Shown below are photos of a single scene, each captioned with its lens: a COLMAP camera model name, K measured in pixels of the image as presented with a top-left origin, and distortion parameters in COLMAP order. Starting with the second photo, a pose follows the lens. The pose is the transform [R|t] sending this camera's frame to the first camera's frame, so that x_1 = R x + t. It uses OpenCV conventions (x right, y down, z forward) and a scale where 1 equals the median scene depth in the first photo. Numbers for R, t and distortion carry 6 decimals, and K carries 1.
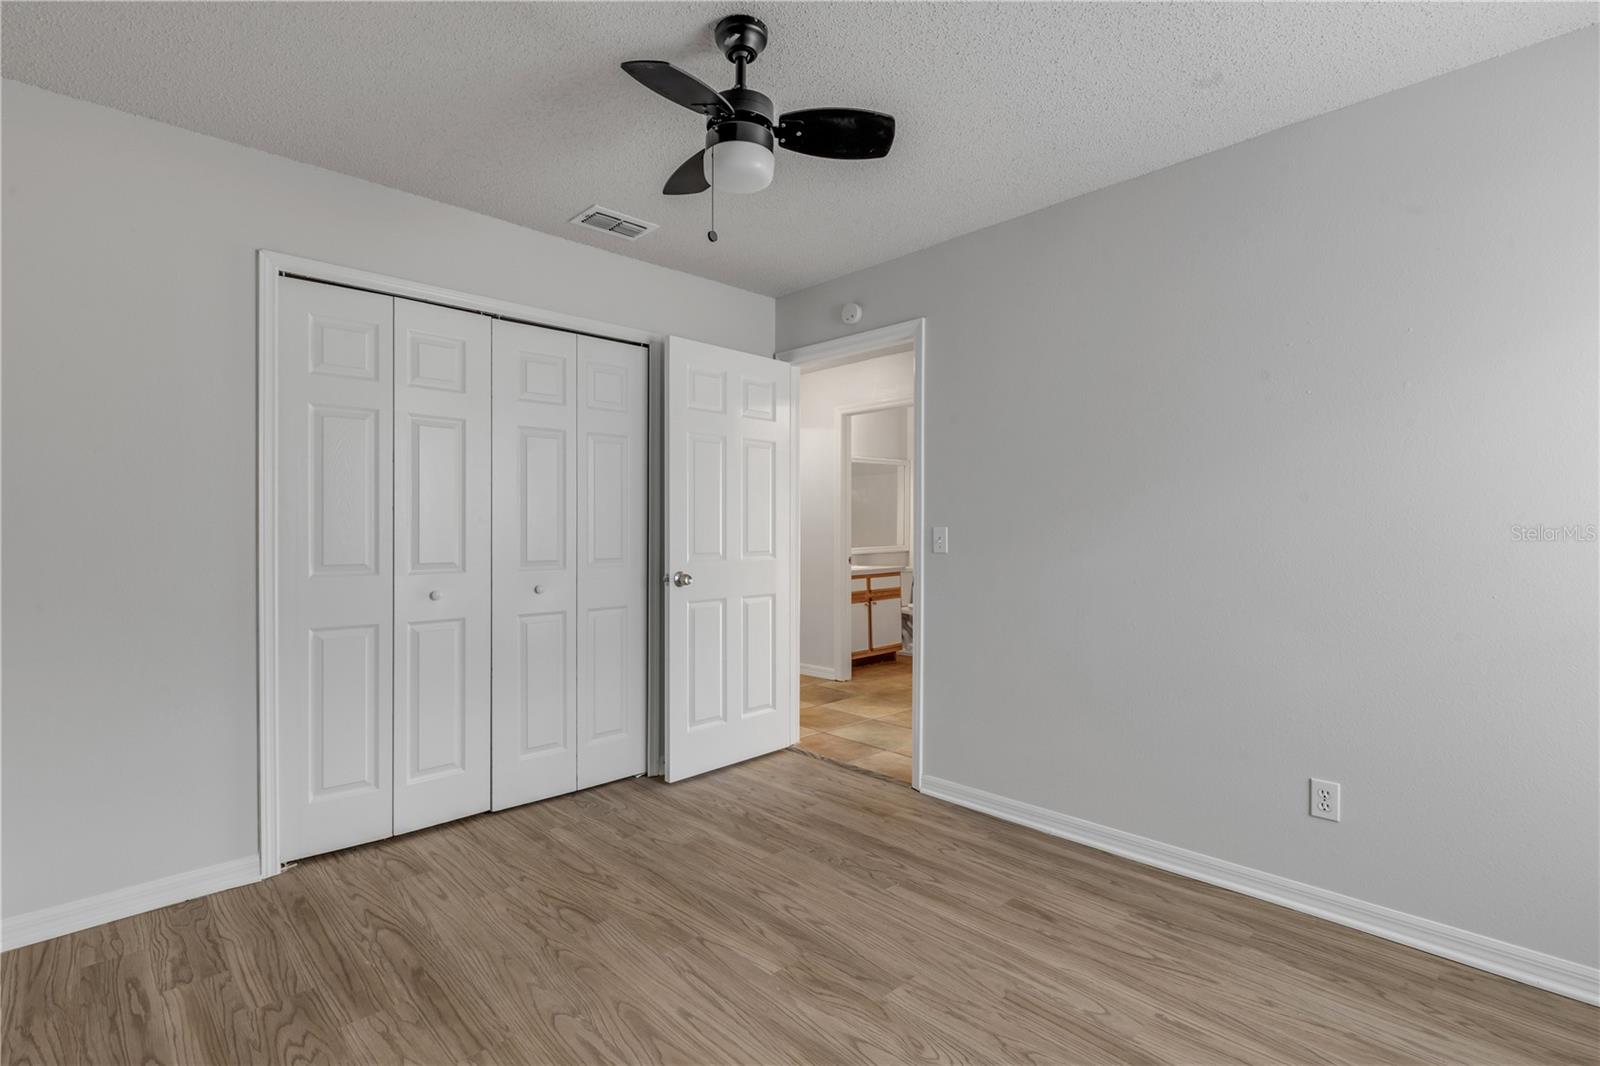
lens RADIAL K [[721.1, 0, 795.6], [0, 721.1, 529.5], [0, 0, 1]] dist [0.003889, -0.000767]
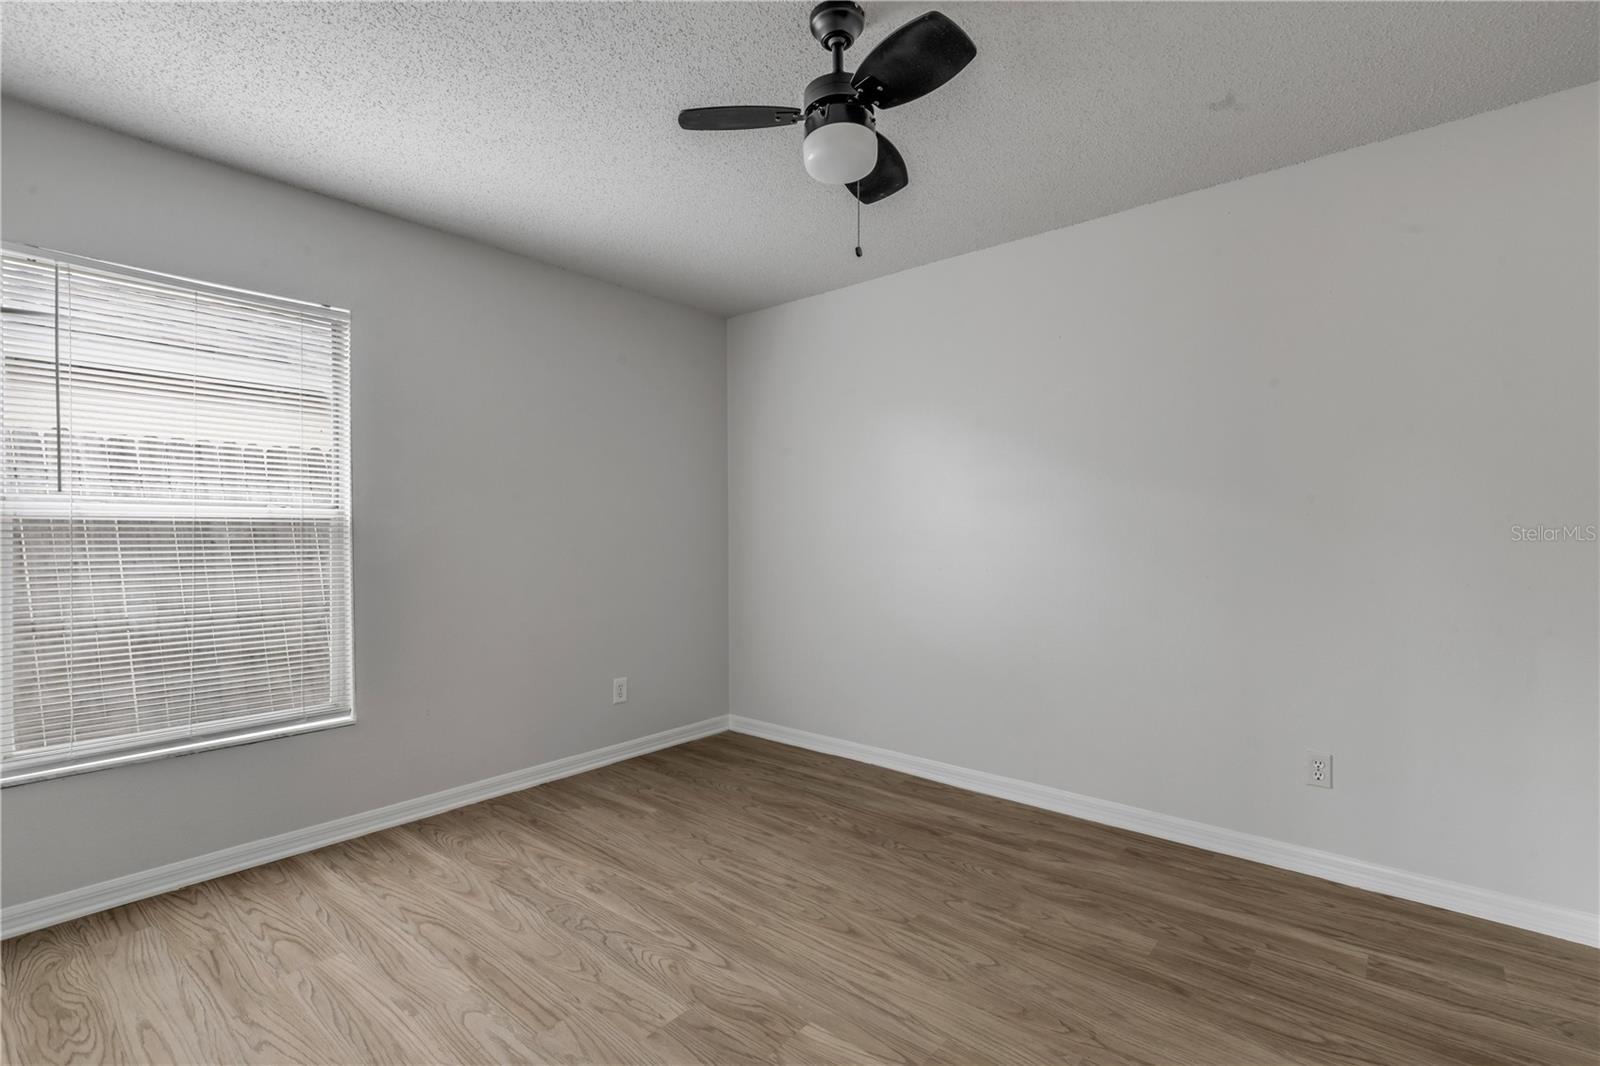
lens RADIAL K [[727.8, 0, 801.4], [0, 727.8, 534.4], [0, 0, 1]] dist [0.002119, -0.000474]
pose [[-0.997133, -0.000013, -0.075672, 0.047407], [-0.000117, 0.999999, 0.001366, 0.012416], [0.075672, 0.001371, -0.997132, 1.995733]]
